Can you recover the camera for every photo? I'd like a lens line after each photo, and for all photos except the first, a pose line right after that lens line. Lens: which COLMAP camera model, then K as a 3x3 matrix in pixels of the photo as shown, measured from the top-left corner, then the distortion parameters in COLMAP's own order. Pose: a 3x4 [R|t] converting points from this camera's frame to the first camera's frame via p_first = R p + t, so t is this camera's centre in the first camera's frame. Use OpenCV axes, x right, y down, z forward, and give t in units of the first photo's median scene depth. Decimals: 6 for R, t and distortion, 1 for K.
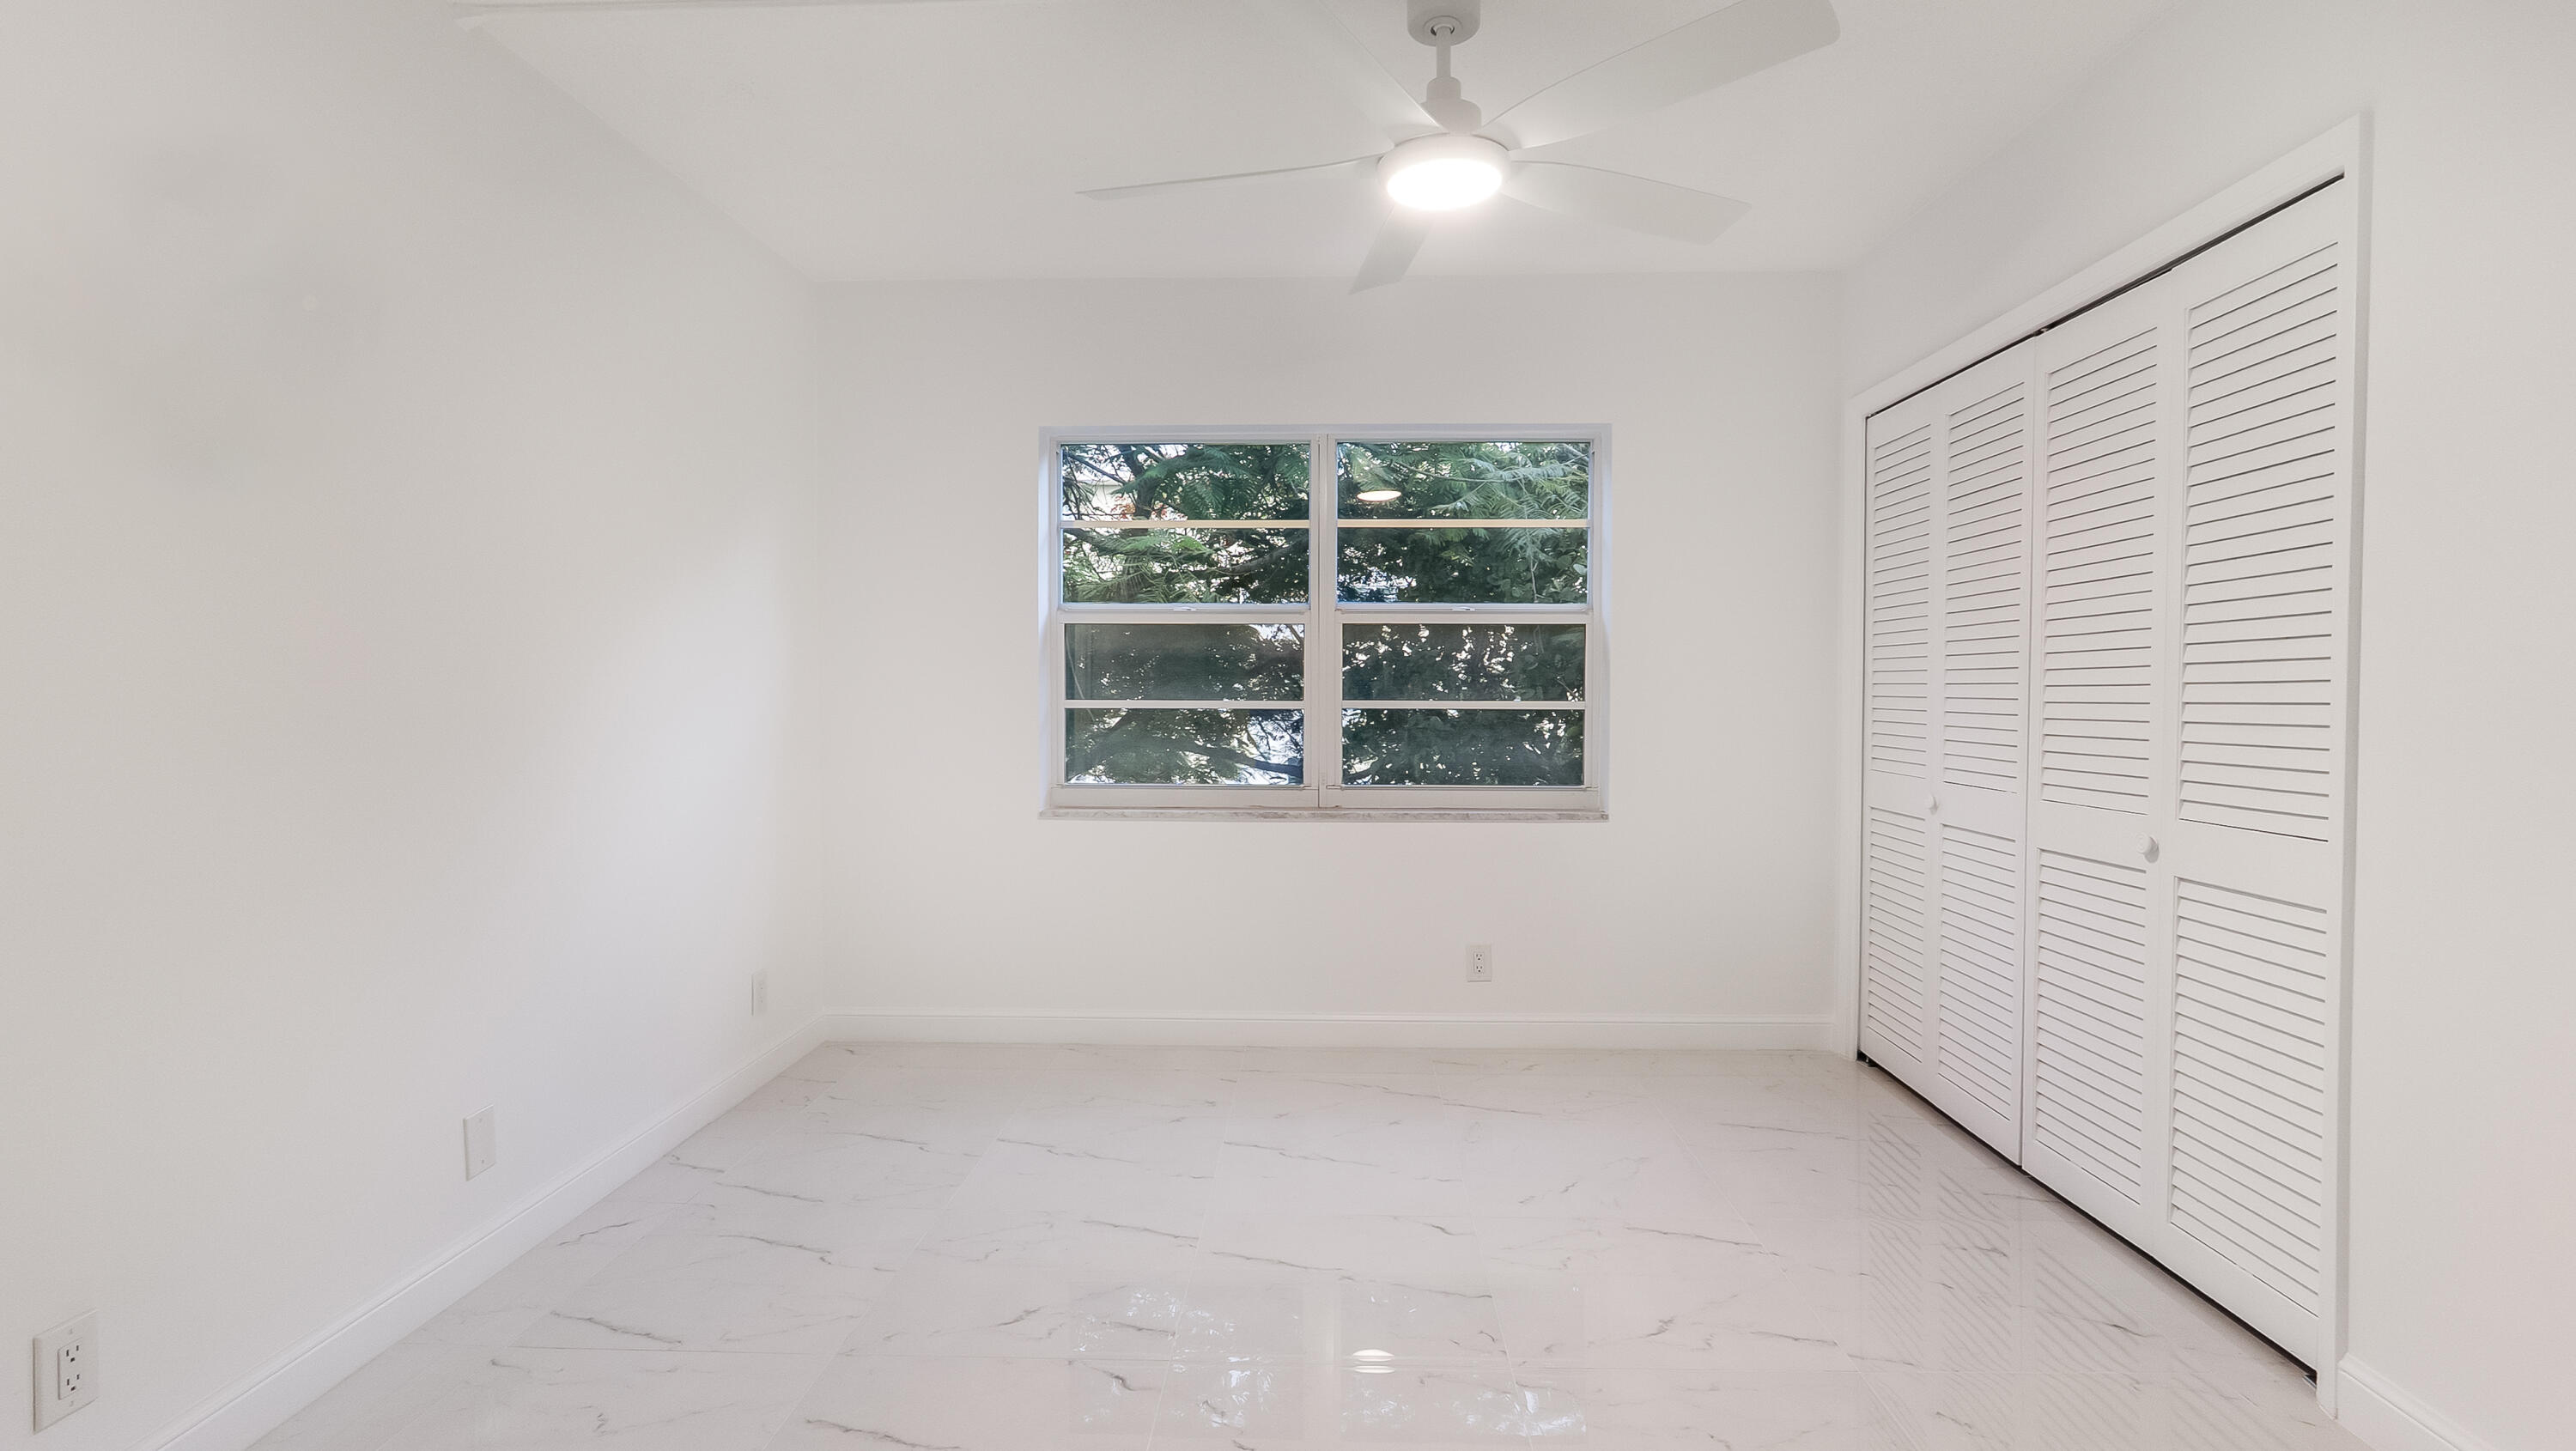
lens RADIAL K [[1199.1, 0, 1288.0], [0, 1199.1, 725.5], [0, 0, 1]] dist [-0.015634, -0.000206]
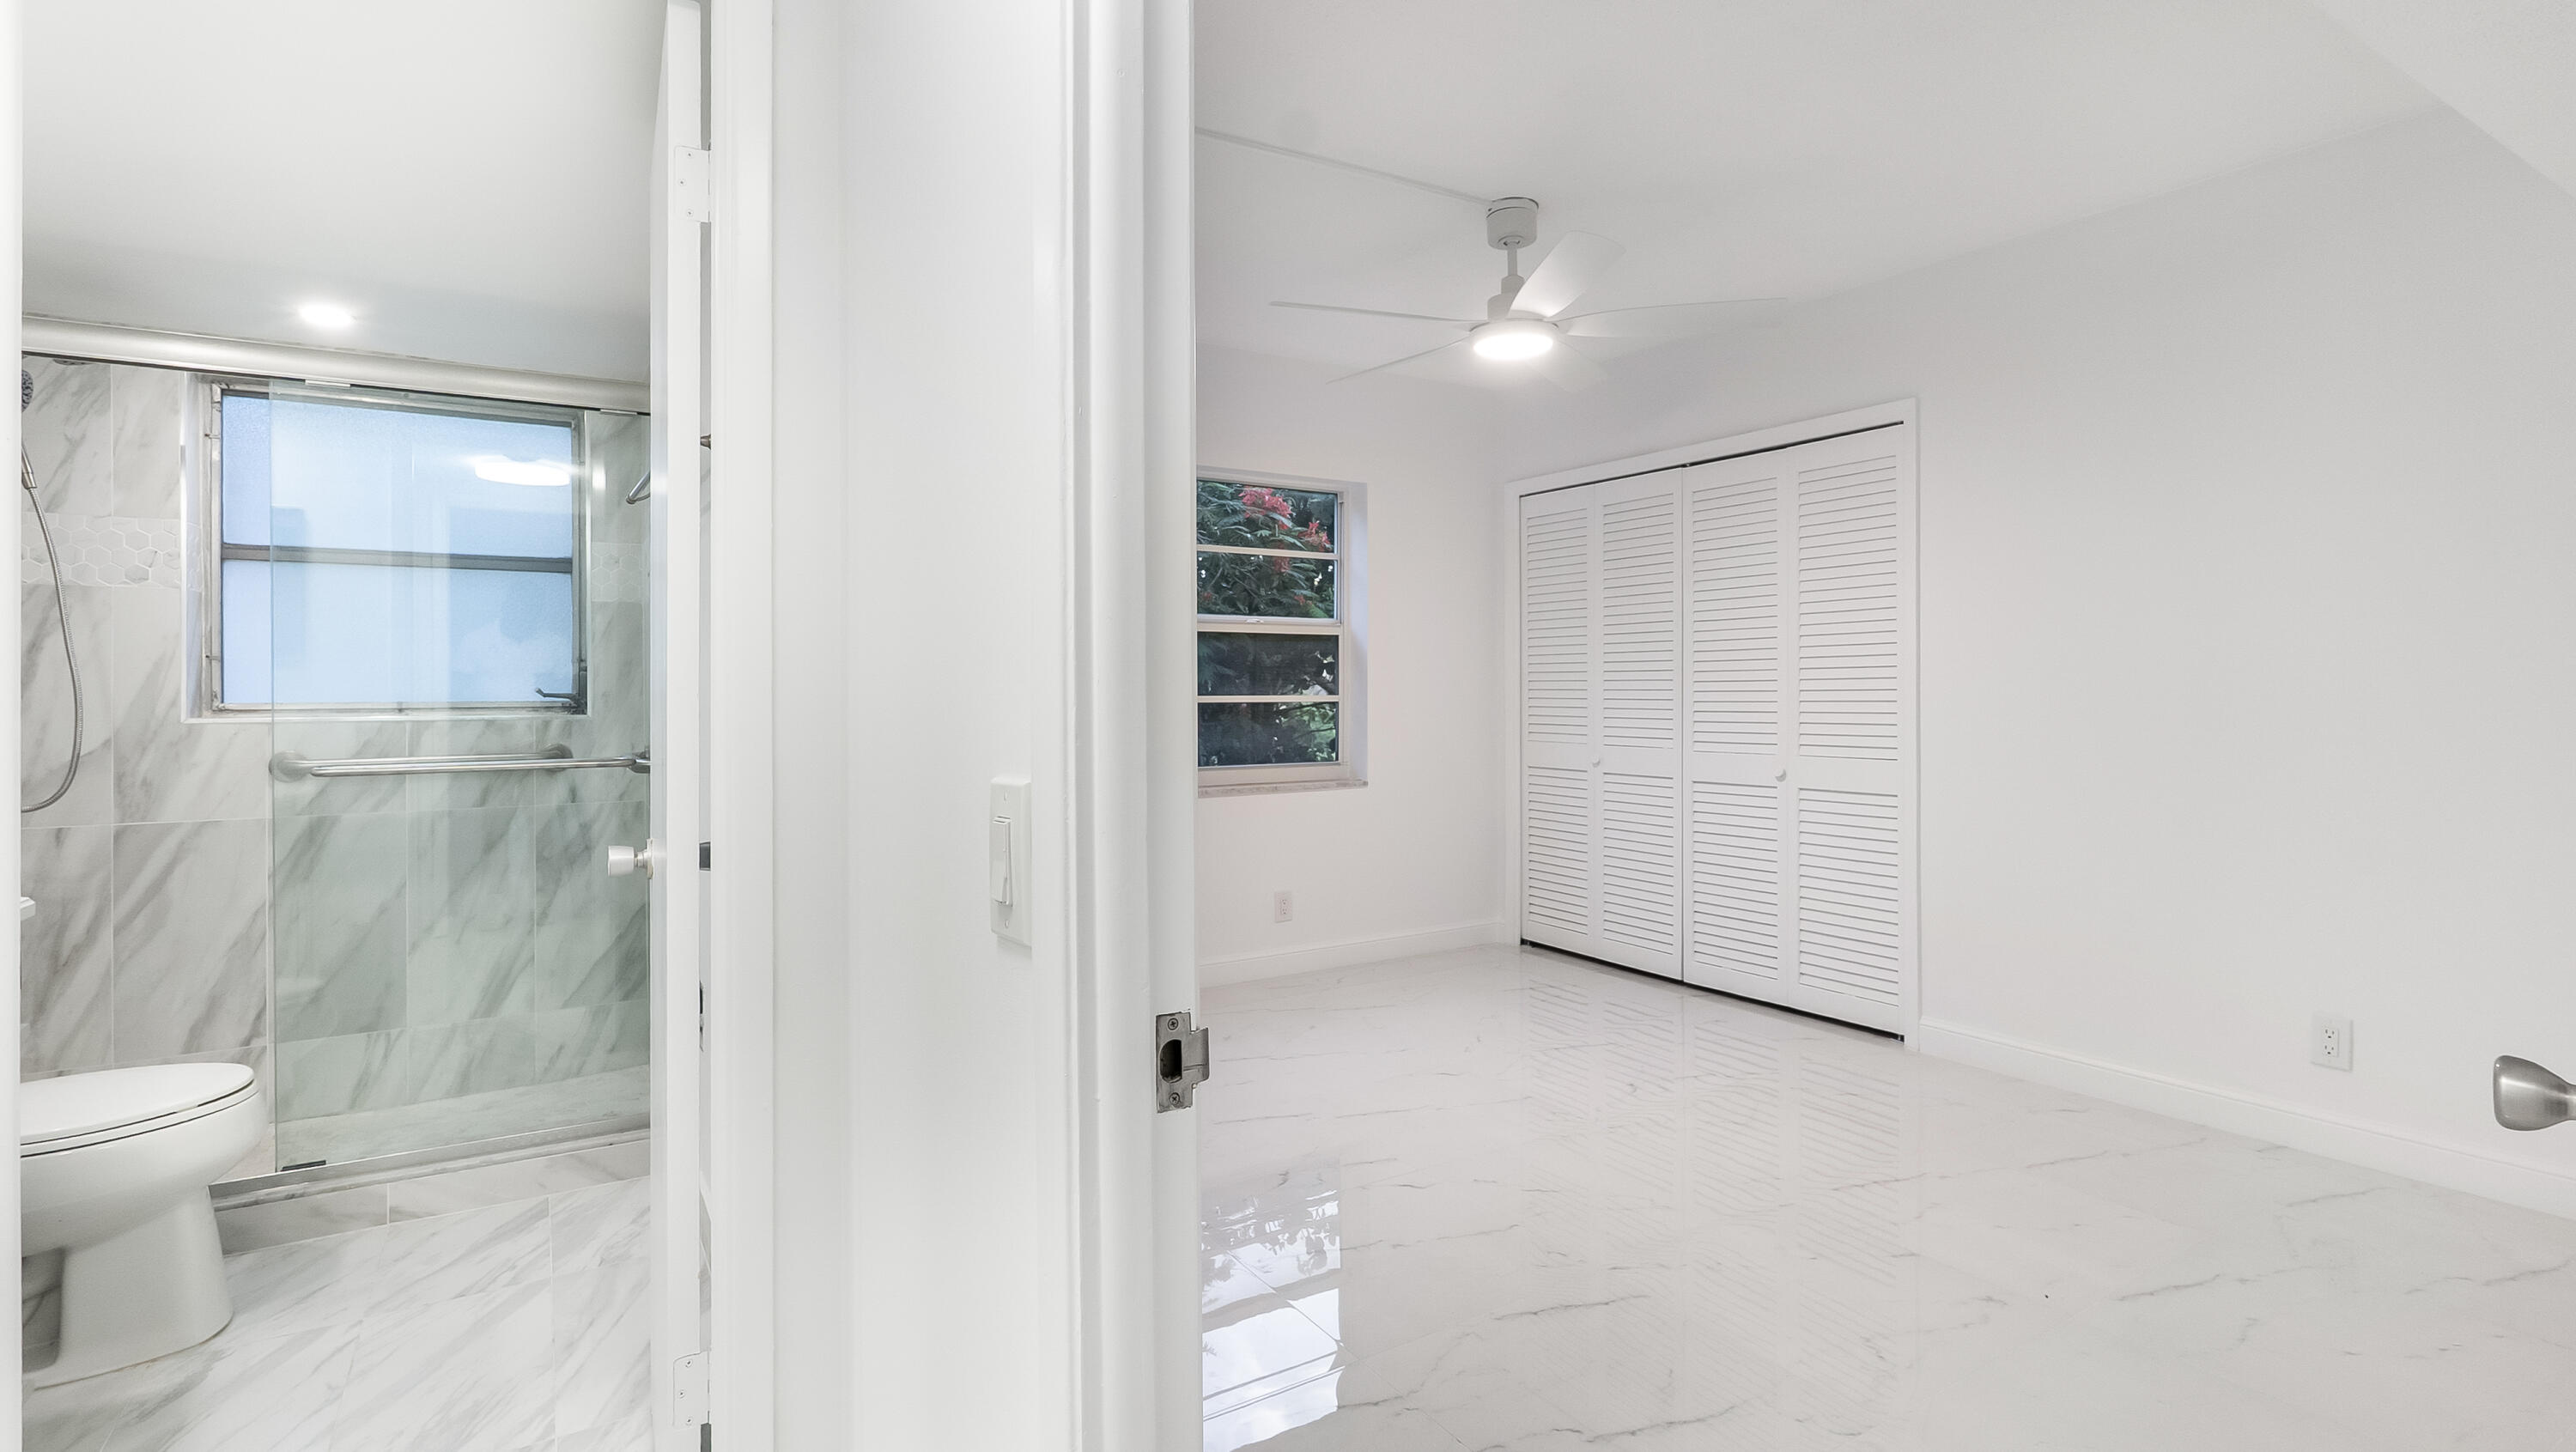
lens RADIAL K [[1205.5, 0, 1290.9], [0, 1205.5, 694.6], [0, 0, 1]] dist [-0.002857, -0.000002]
pose [[0.830029, -0.009262, 0.557643, -0.545718], [0.022813, 0.999589, -0.017355, 0.000451], [-0.557253, 0.027127, 0.829899, -0.047450]]
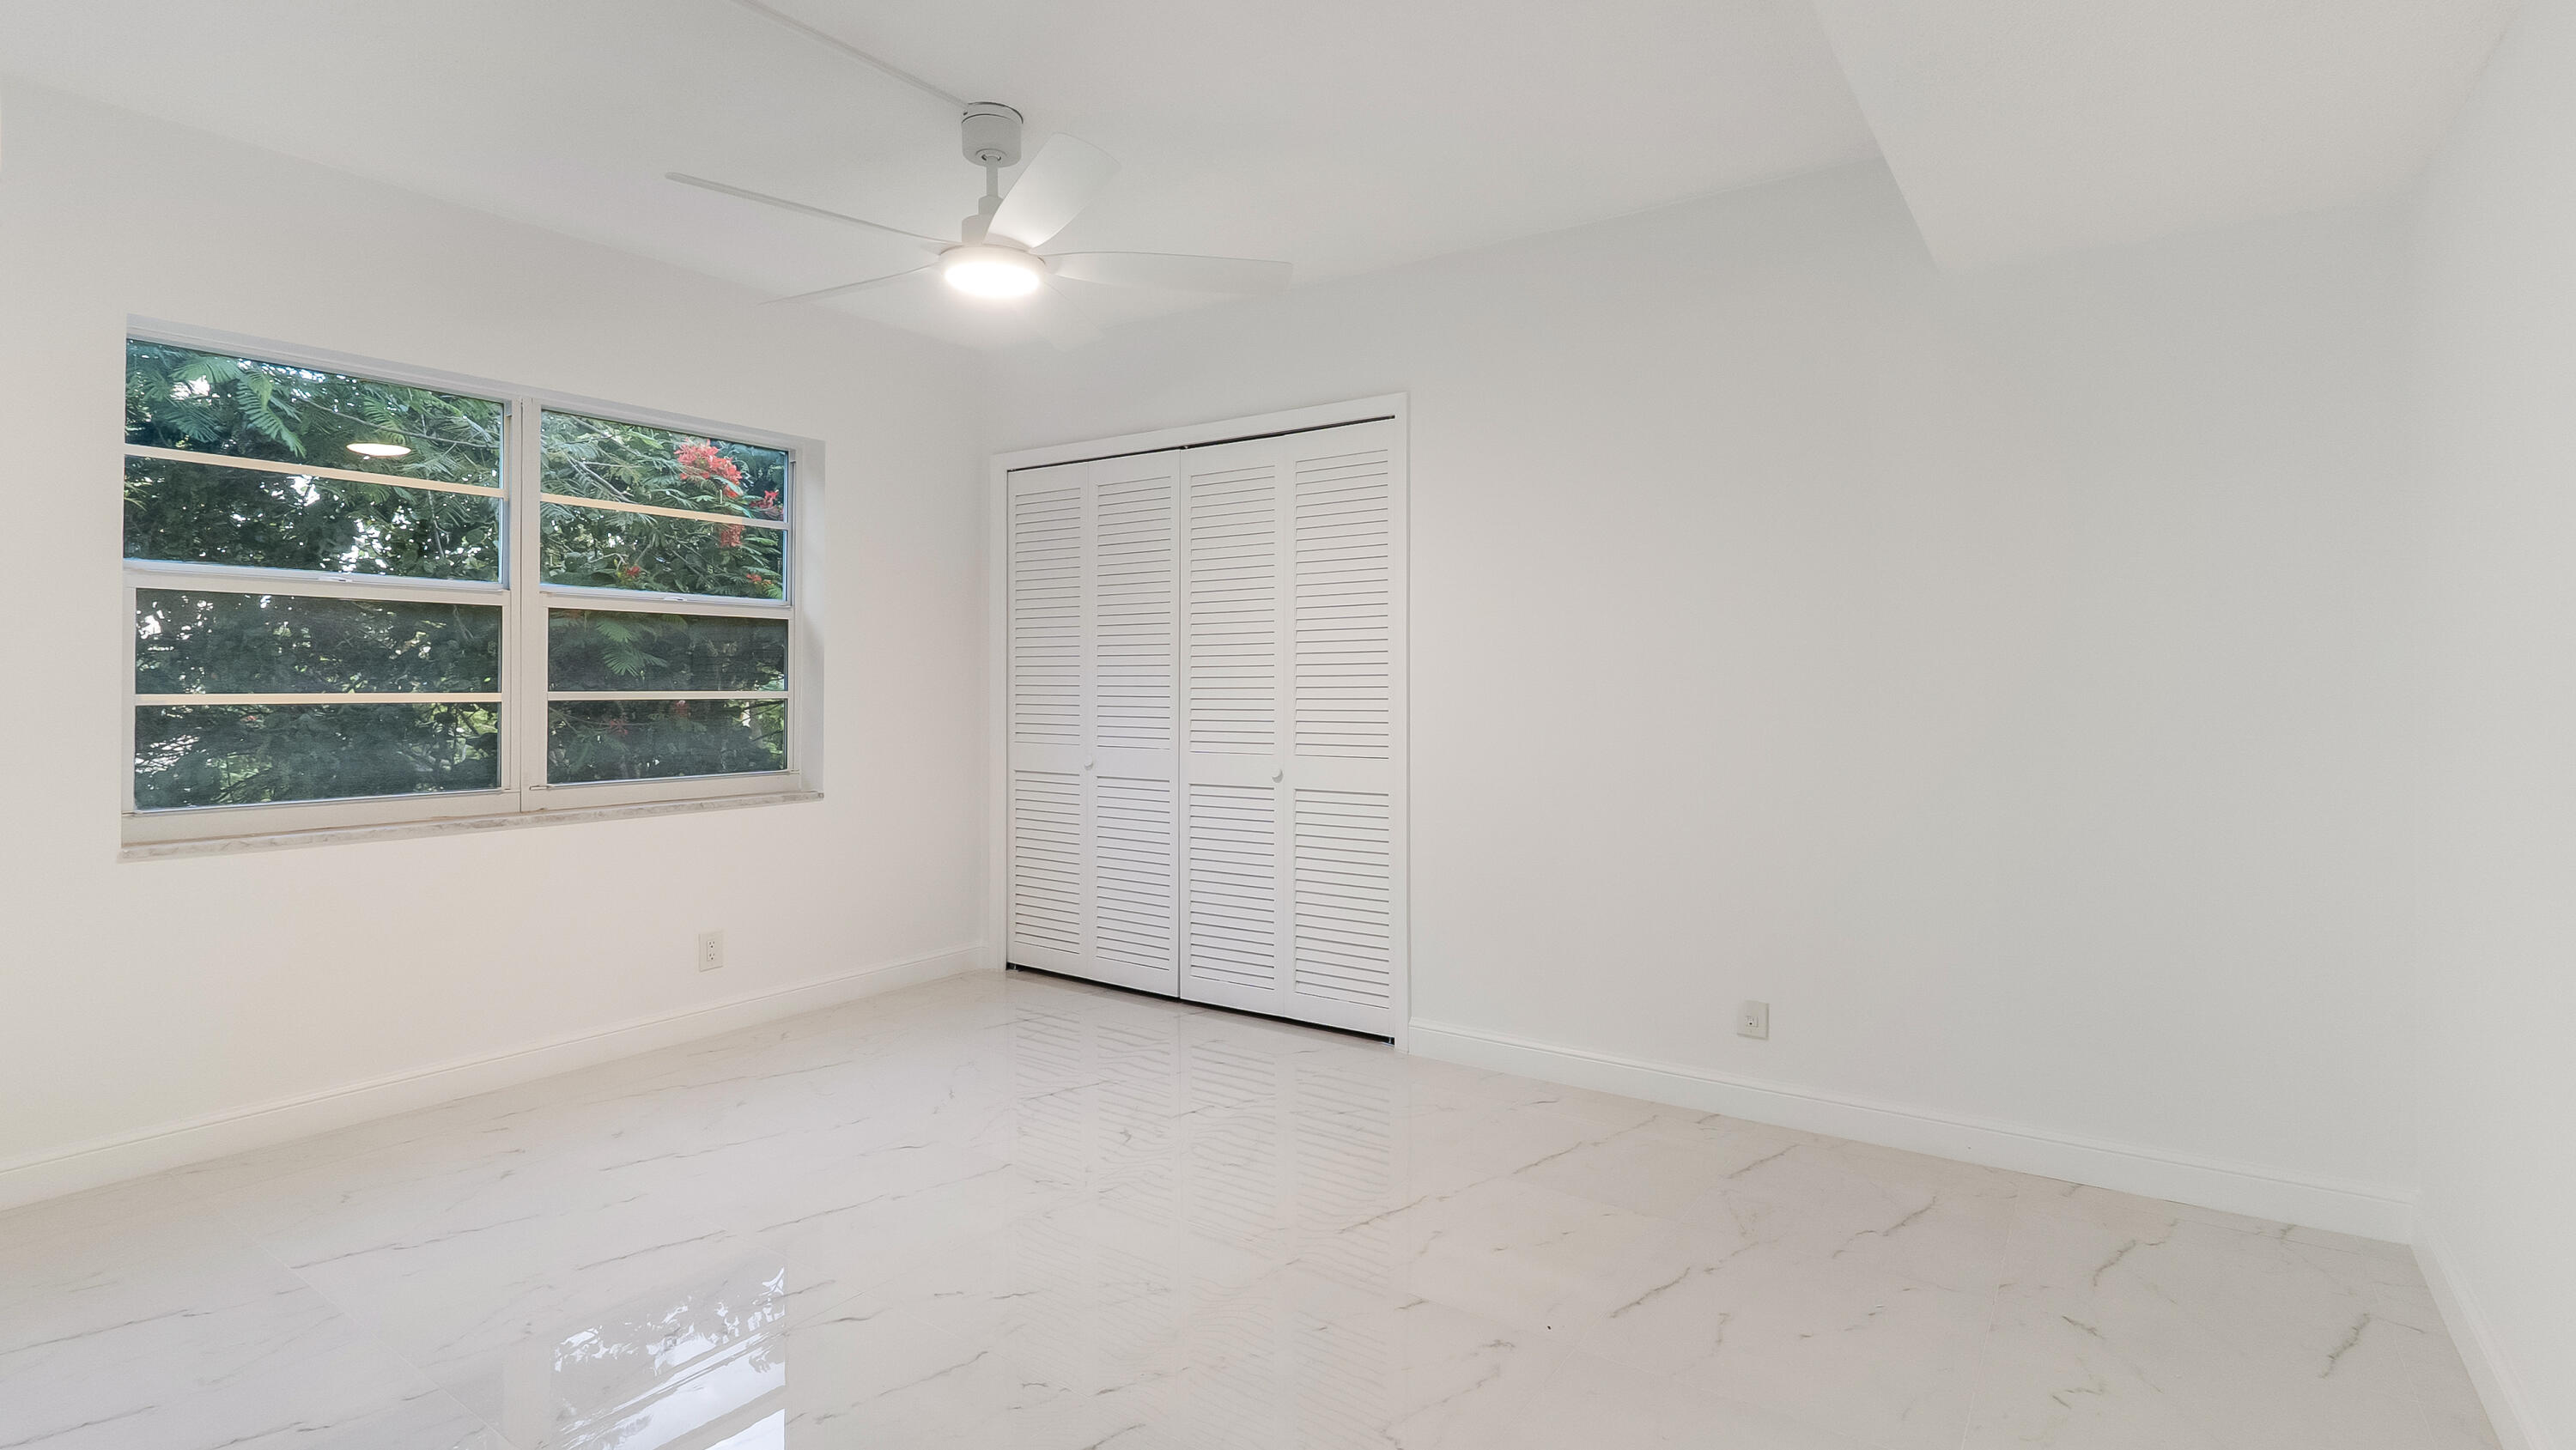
lens RADIAL K [[1226.5, 0, 1287.7], [0, 1226.5, 690.1], [0, 0, 1]] dist [-0.002552, -0.000072]
pose [[0.543114, -0.006686, 0.839632, -0.456886], [0.024768, 0.999661, -0.008061, -0.000968], [-0.839294, 0.025174, 0.543095, 0.026749]]
